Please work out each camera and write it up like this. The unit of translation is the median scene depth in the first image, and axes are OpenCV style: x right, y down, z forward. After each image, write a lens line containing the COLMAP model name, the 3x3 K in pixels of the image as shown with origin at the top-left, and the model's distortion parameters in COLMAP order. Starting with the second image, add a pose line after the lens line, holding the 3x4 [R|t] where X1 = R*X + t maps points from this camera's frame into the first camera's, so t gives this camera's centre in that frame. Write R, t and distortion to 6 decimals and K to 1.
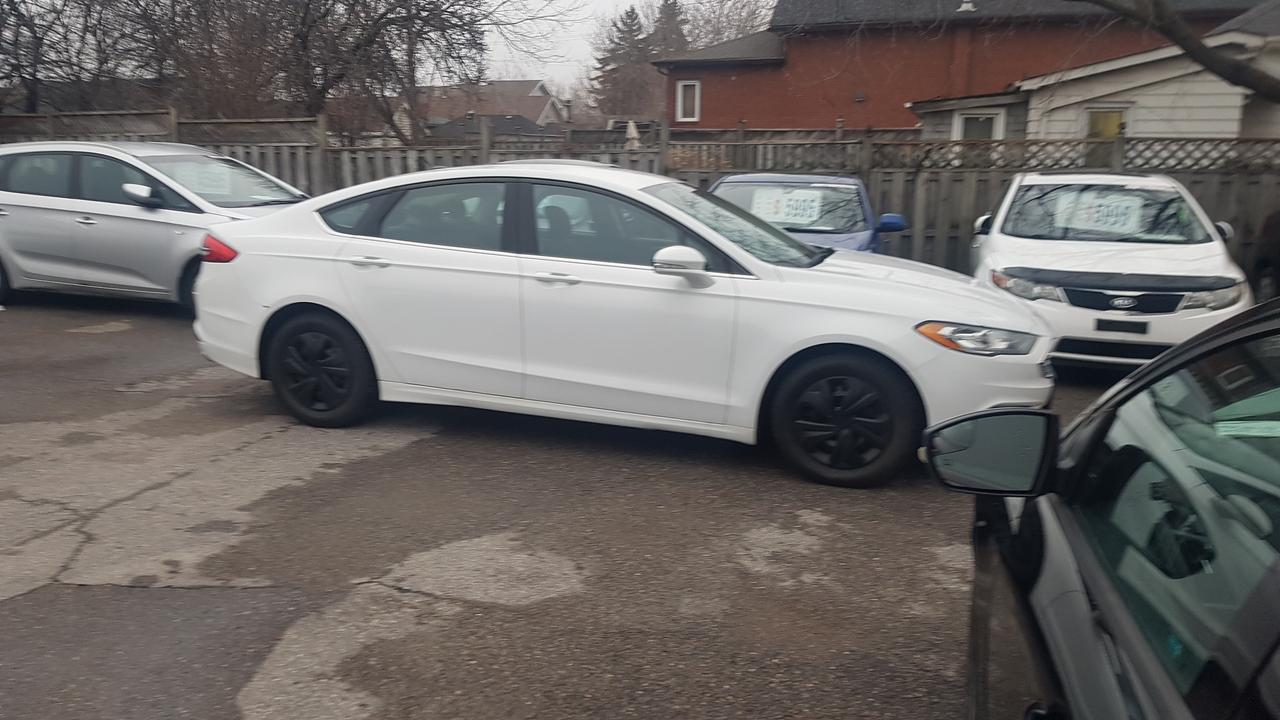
lens RADIAL K [[964.7, 0, 623.1], [0, 964.7, 323.3], [0, 0, 1]] dist [0.058317, -0.085197]
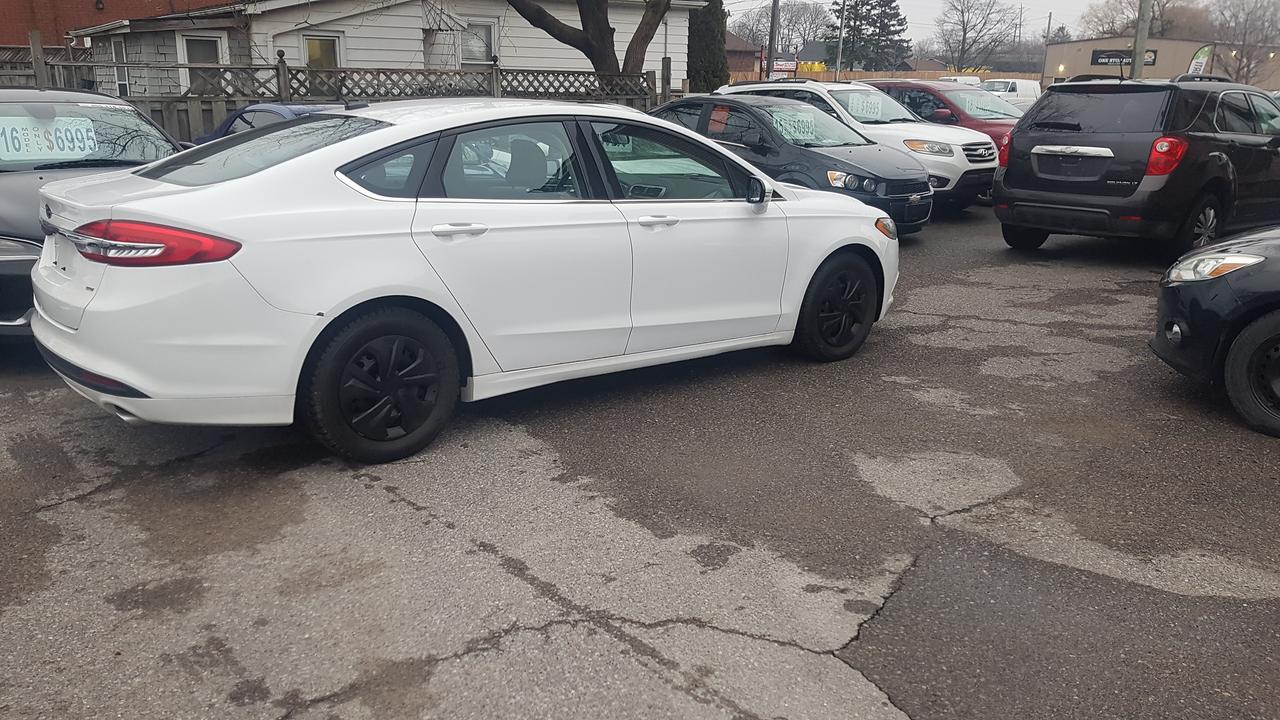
lens RADIAL K [[964.7, 0, 601.8], [0, 964.7, 328.2], [0, 0, 1]] dist [0.058317, -0.085197]
pose [[0.579929, -0.196955, 0.790500, -0.793361], [0.131912, 0.980233, 0.147453, -0.081983], [-0.803916, 0.018764, 0.594447, 0.429248]]
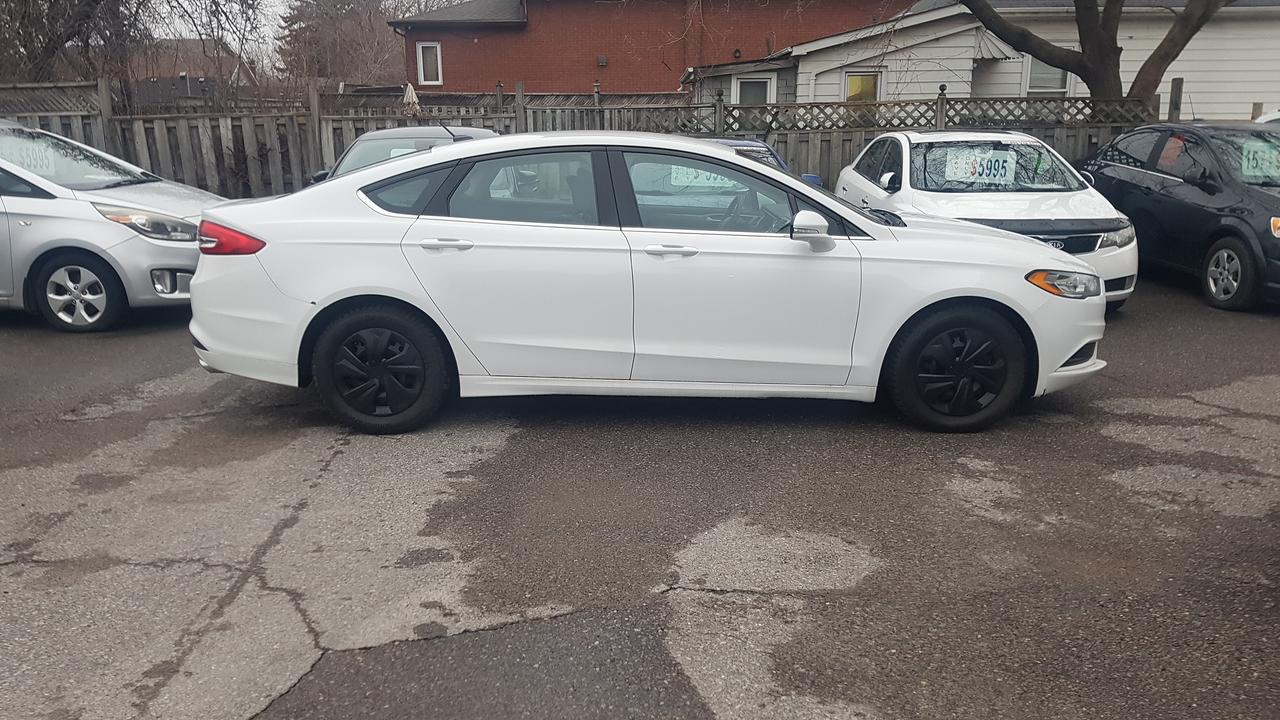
lens RADIAL K [[964.7, 0, 636.3], [0, 964.7, 318.5], [0, 0, 1]] dist [0.058317, -0.085197]
pose [[0.948476, -0.077586, 0.307204, -0.359098], [0.068131, 0.996817, 0.041399, -0.019403], [-0.309438, -0.018336, 0.950743, 0.091367]]
